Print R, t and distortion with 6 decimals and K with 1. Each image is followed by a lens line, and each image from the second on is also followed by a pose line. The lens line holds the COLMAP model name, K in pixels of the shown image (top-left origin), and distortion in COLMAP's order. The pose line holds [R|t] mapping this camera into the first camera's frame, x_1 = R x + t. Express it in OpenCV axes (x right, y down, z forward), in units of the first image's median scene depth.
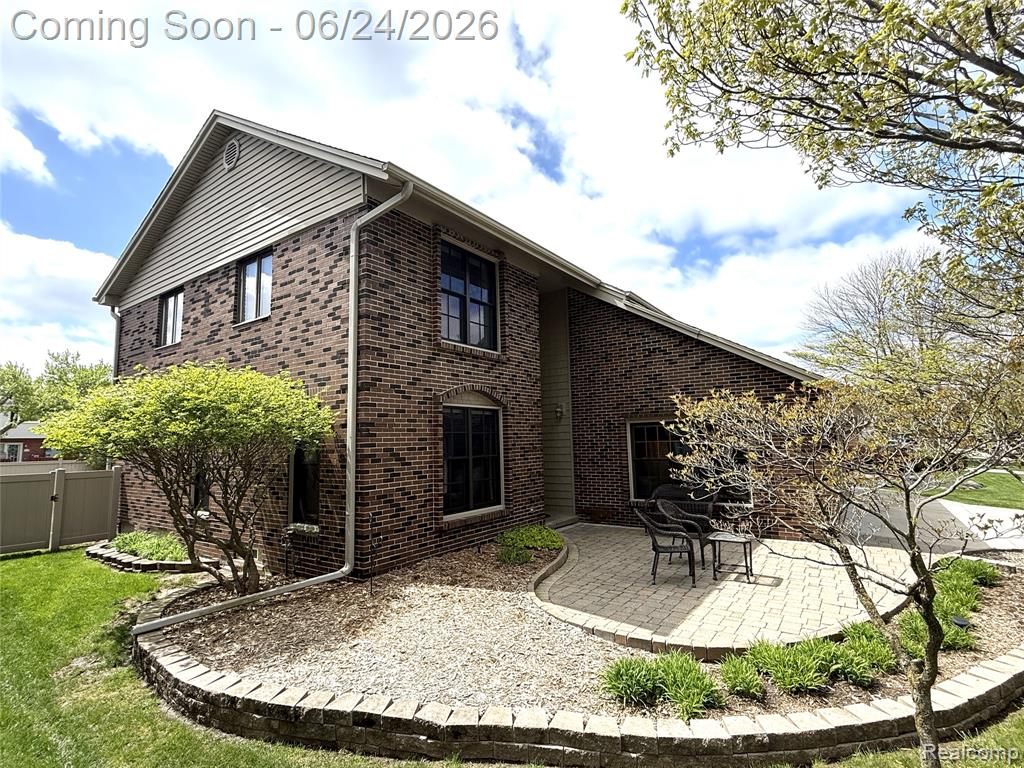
lens RADIAL K [[499.1, 0, 510.2], [0, 499.1, 380.6], [0, 0, 1]] dist [-0.001057, -0.000221]
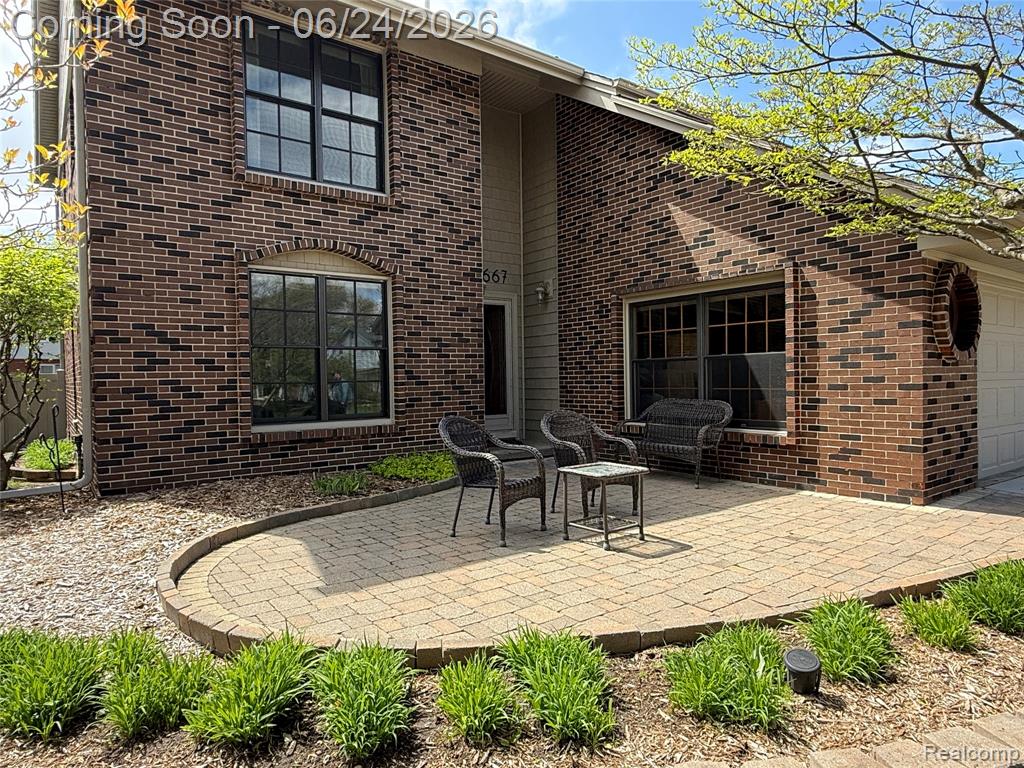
lens RADIAL K [[632.0, 0, 512.8], [0, 632.0, 388.7], [0, 0, 1]] dist [-0.002539, -0.000506]
pose [[0.950047, 0.015184, -0.311737, 0.476604], [0.030442, 0.989545, 0.140974, 0.101878], [0.310618, -0.143422, 0.939652, 0.266547]]
